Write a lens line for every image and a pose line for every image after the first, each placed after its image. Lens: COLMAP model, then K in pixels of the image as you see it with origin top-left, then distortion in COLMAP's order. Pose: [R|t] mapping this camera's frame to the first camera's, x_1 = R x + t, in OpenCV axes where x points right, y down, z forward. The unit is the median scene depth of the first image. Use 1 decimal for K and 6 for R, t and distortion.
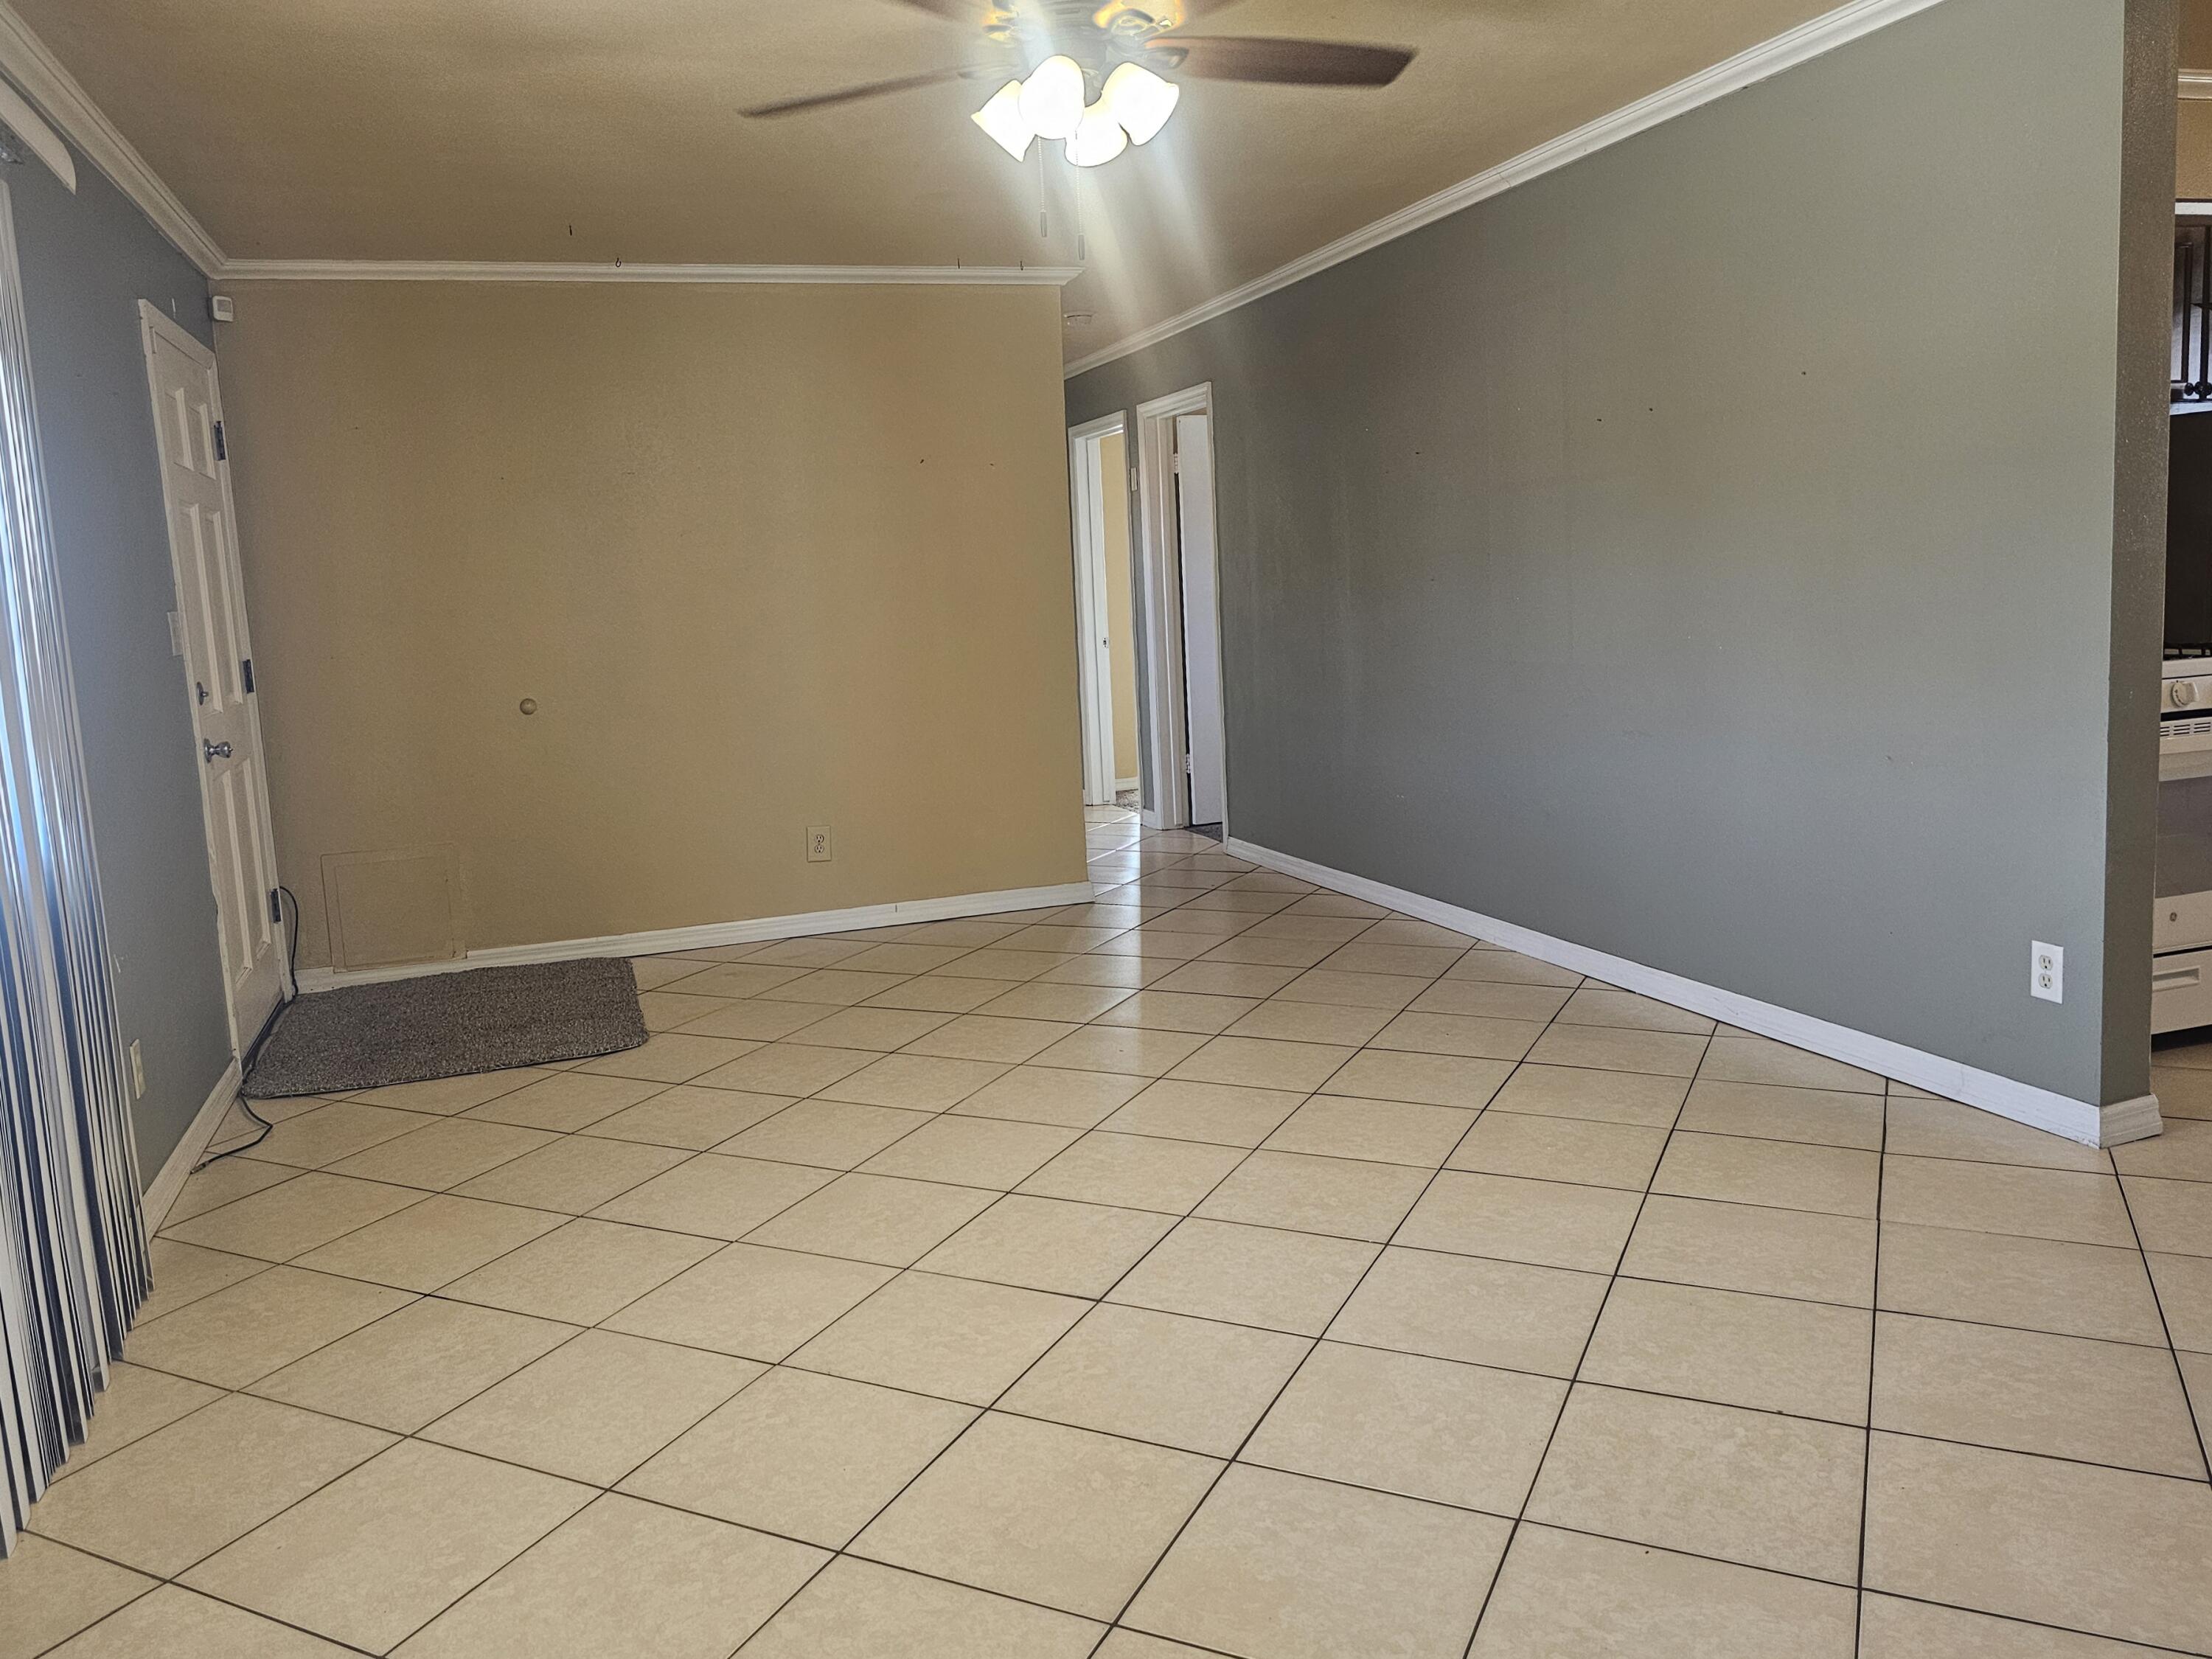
lens RADIAL K [[1667.8, 0, 1101.9], [0, 1667.8, 776.5], [0, 0, 1]] dist [0.097181, -0.101816]
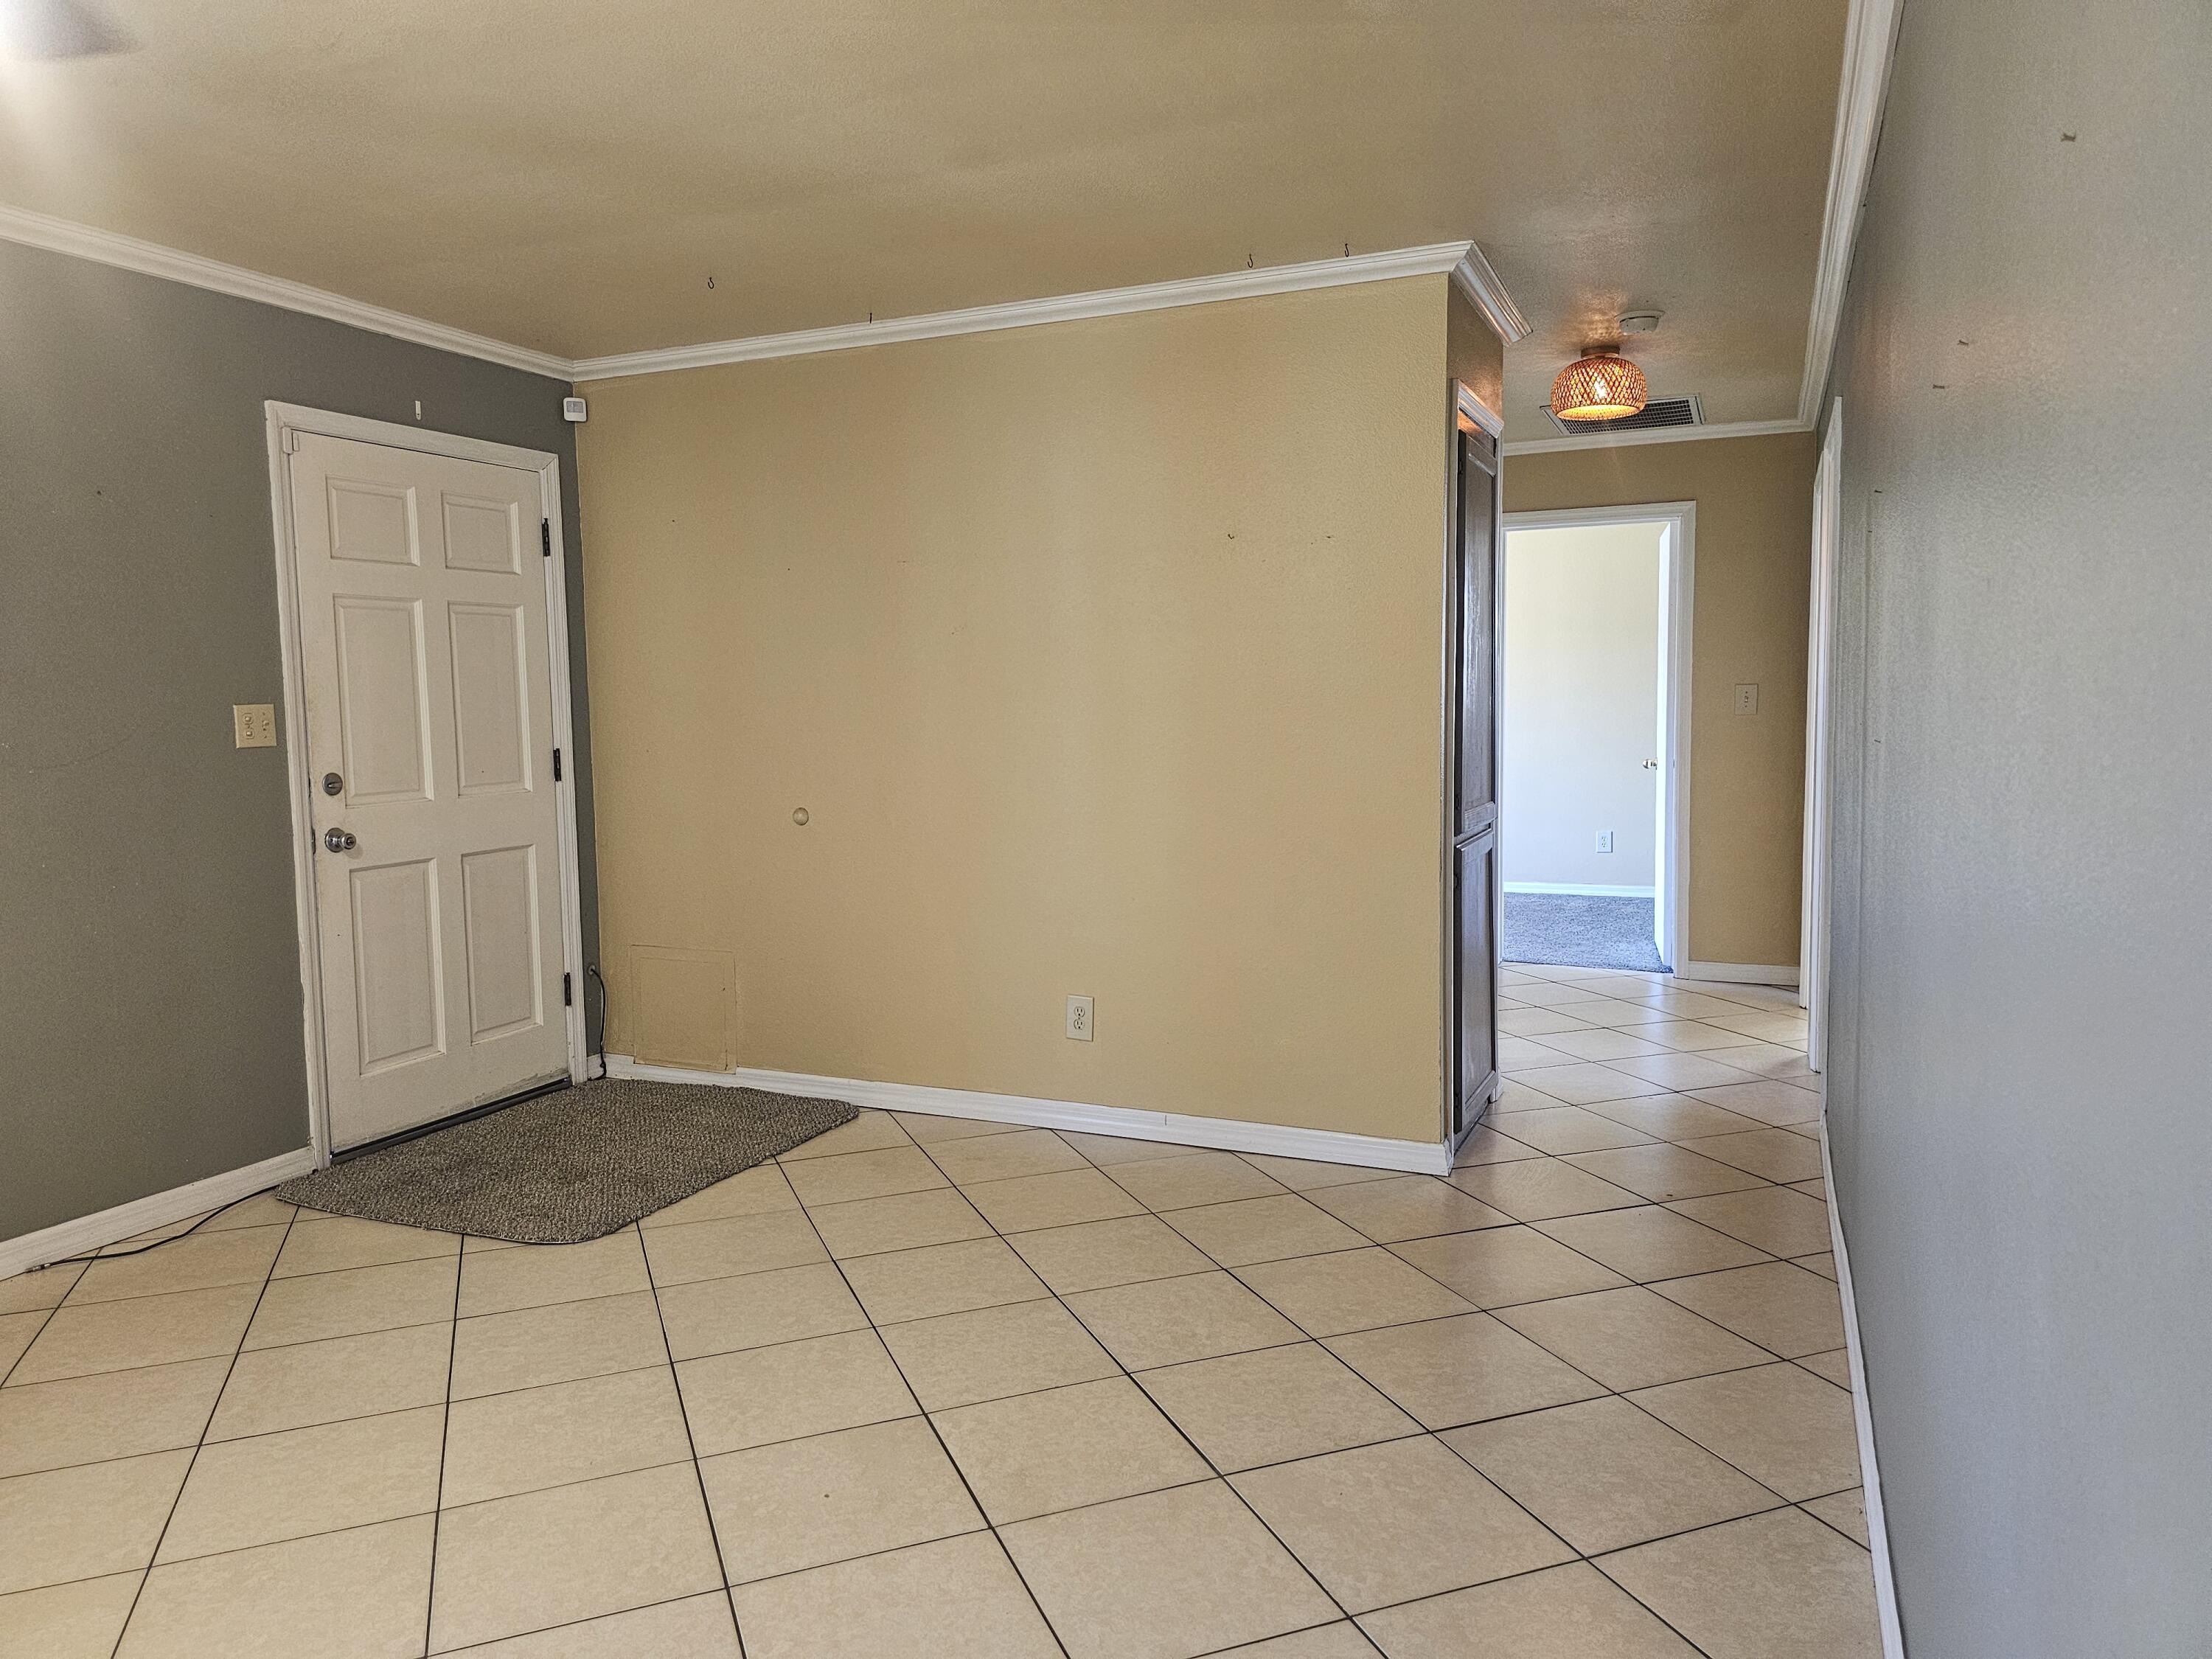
lens RADIAL K [[1505.0, 0, 1101.1], [0, 1505.0, 818.3], [0, 0, 1]] dist [0.058994, -0.070927]
pose [[0.735546, 0.096833, -0.670519, 0.343399], [-0.105367, 0.994040, 0.027969, -0.083740], [0.669231, 0.050079, 0.741365, 0.518731]]
